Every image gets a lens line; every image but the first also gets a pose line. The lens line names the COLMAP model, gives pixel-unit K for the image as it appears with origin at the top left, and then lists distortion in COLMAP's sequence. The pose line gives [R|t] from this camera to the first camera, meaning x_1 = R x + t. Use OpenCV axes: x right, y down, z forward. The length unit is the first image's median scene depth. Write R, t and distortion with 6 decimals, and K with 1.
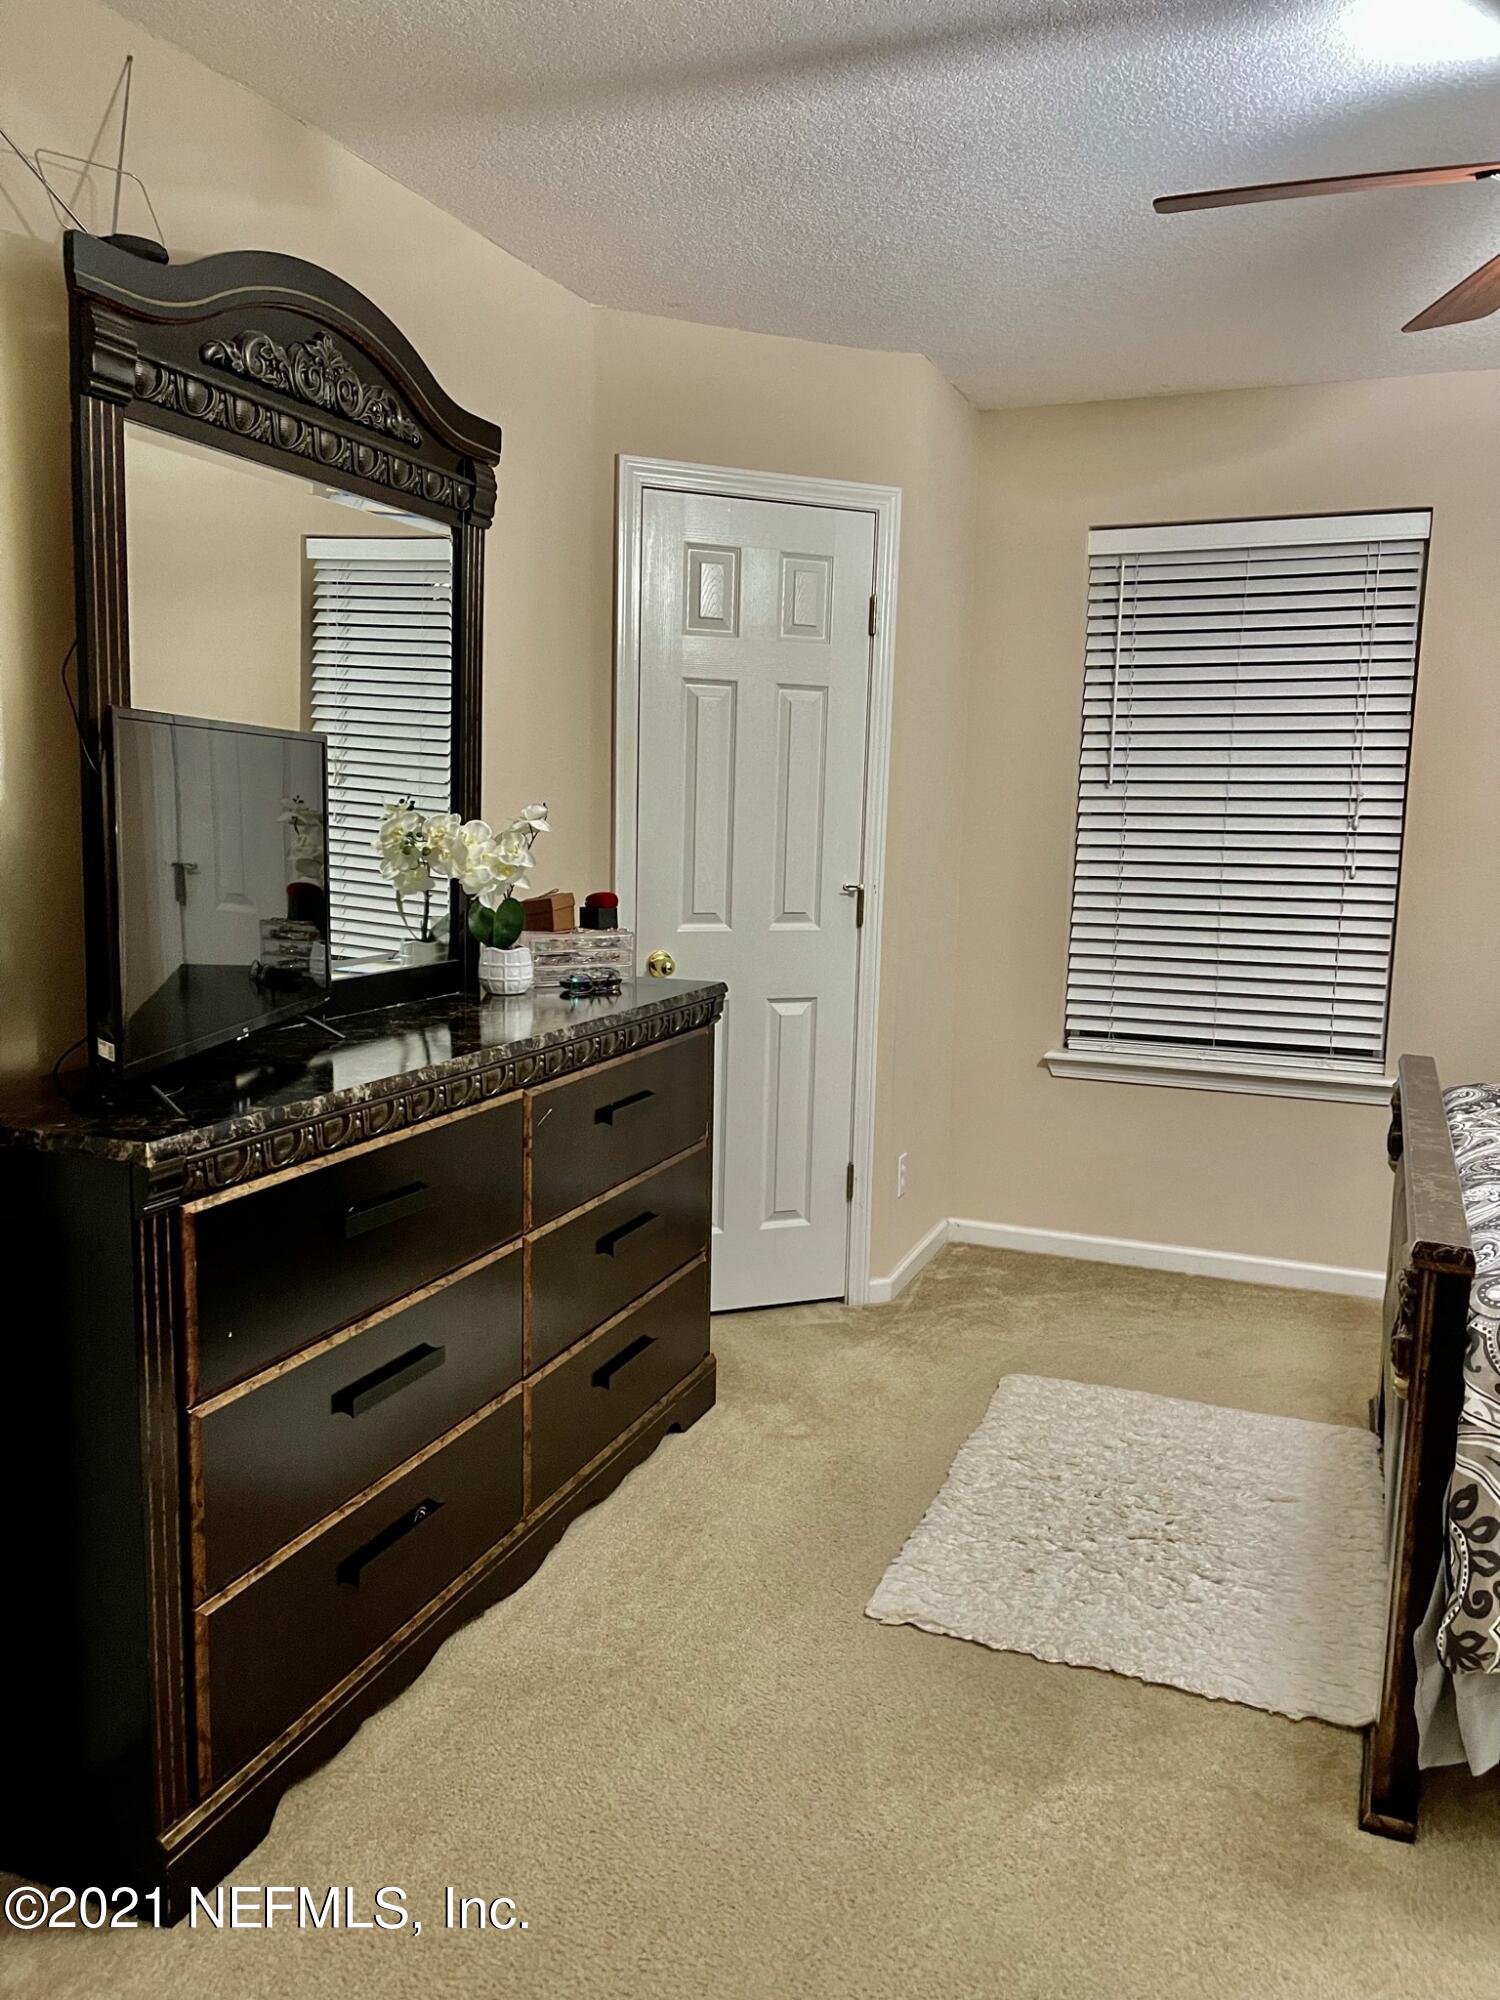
lens RADIAL K [[1508.3, 0, 754.8], [0, 1508.3, 1015.2], [0, 0, 1]] dist [0.049503, -0.060568]
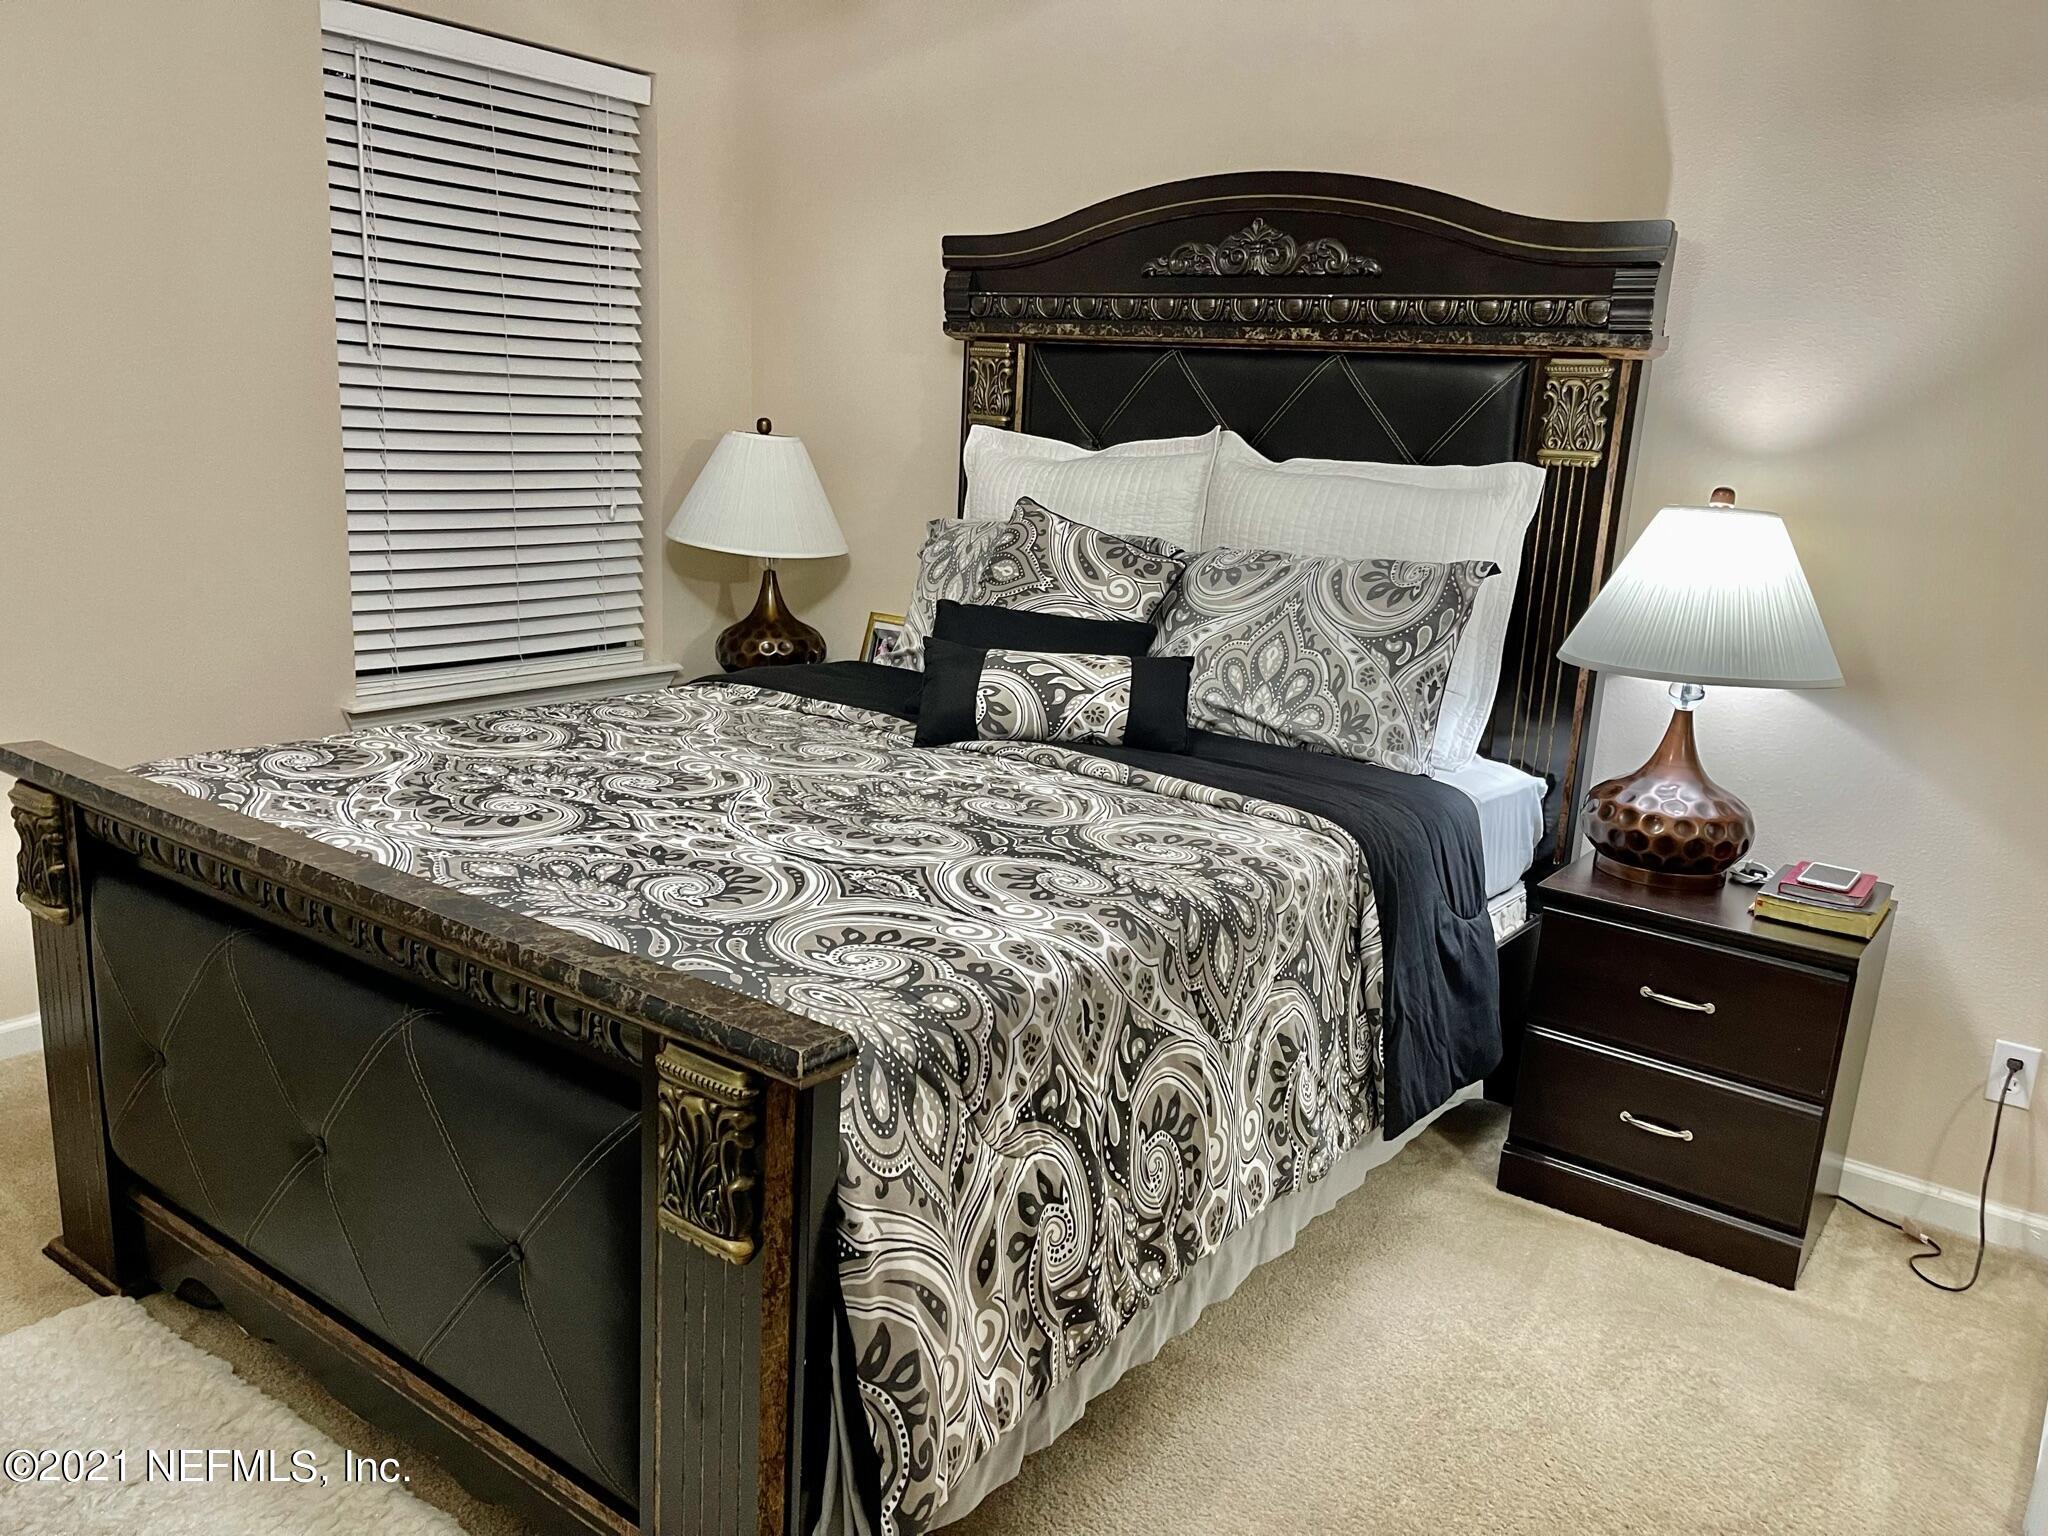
lens RADIAL K [[1544.5, 0, 1026.8], [0, 1544.5, 787.1], [0, 0, 1]] dist [0.049503, -0.060568]
pose [[0.239110, -0.239753, 0.940928, -0.084461], [0.090324, 0.970327, 0.224291, -0.057333], [-0.966782, 0.031358, 0.253671, 0.346917]]
